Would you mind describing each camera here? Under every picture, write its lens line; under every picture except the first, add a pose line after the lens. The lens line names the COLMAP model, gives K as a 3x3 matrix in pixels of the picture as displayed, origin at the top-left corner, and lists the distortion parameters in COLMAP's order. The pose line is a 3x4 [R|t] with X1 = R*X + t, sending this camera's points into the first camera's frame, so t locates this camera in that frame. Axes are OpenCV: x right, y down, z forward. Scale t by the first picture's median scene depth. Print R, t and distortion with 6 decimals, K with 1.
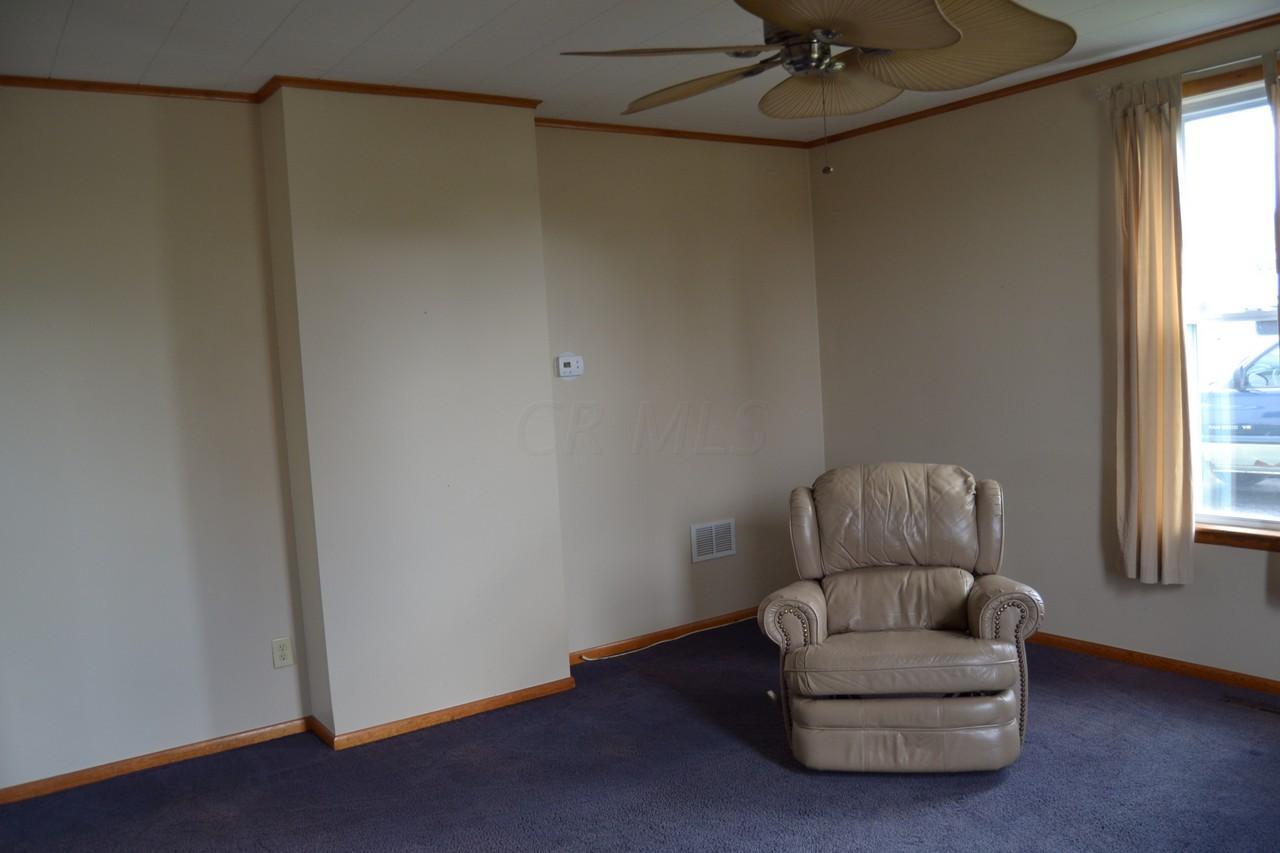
lens RADIAL K [[1008.7, 0, 640.2], [0, 1008.7, 427.6], [0, 0, 1]] dist [-0.089698, 0.036039]
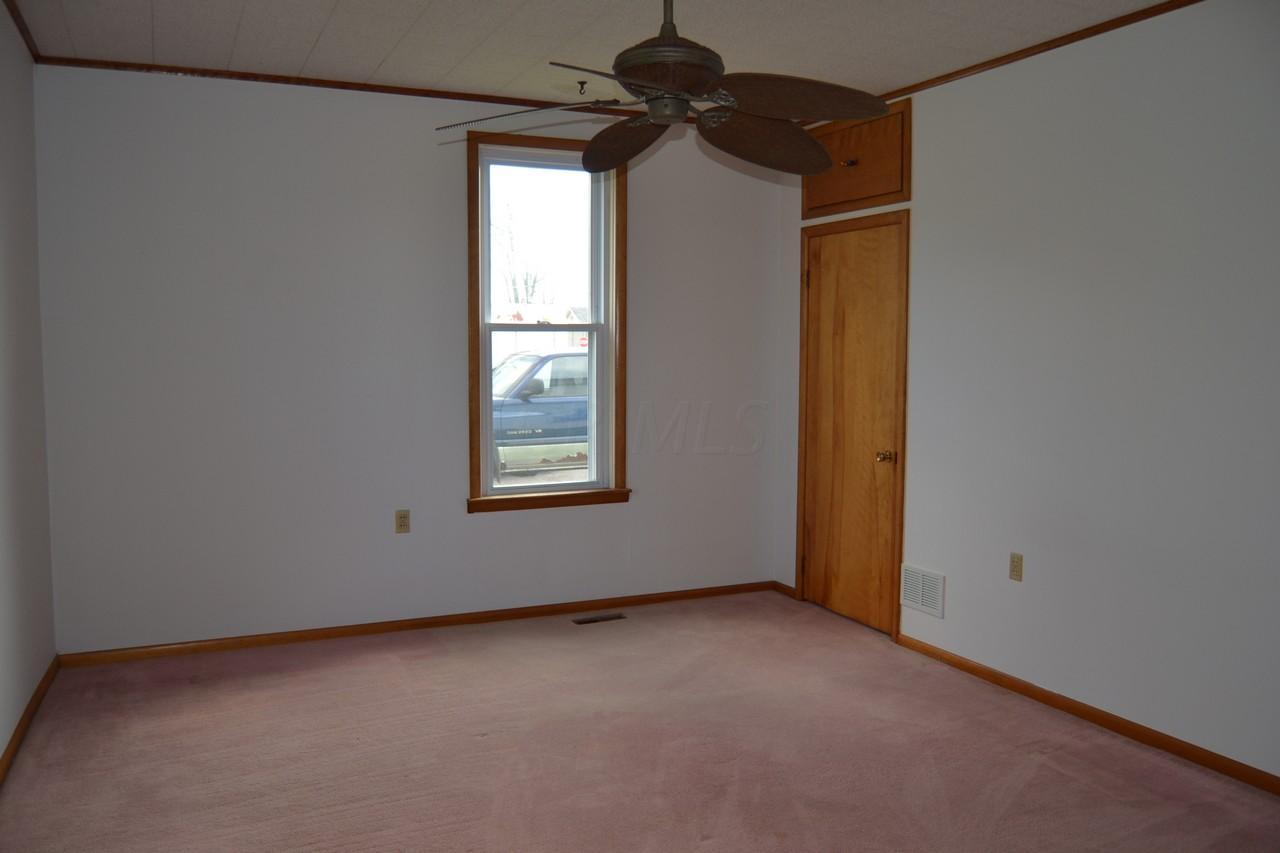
lens RADIAL K [[1008.7, 0, 633.3], [0, 1008.7, 423.9], [0, 0, 1]] dist [-0.089698, 0.036039]
pose [[0.195135, -0.016511, 0.980637, -0.572235], [0.061691, 0.998085, 0.004529, -0.007586], [-0.978834, 0.059612, 0.195780, 0.653141]]
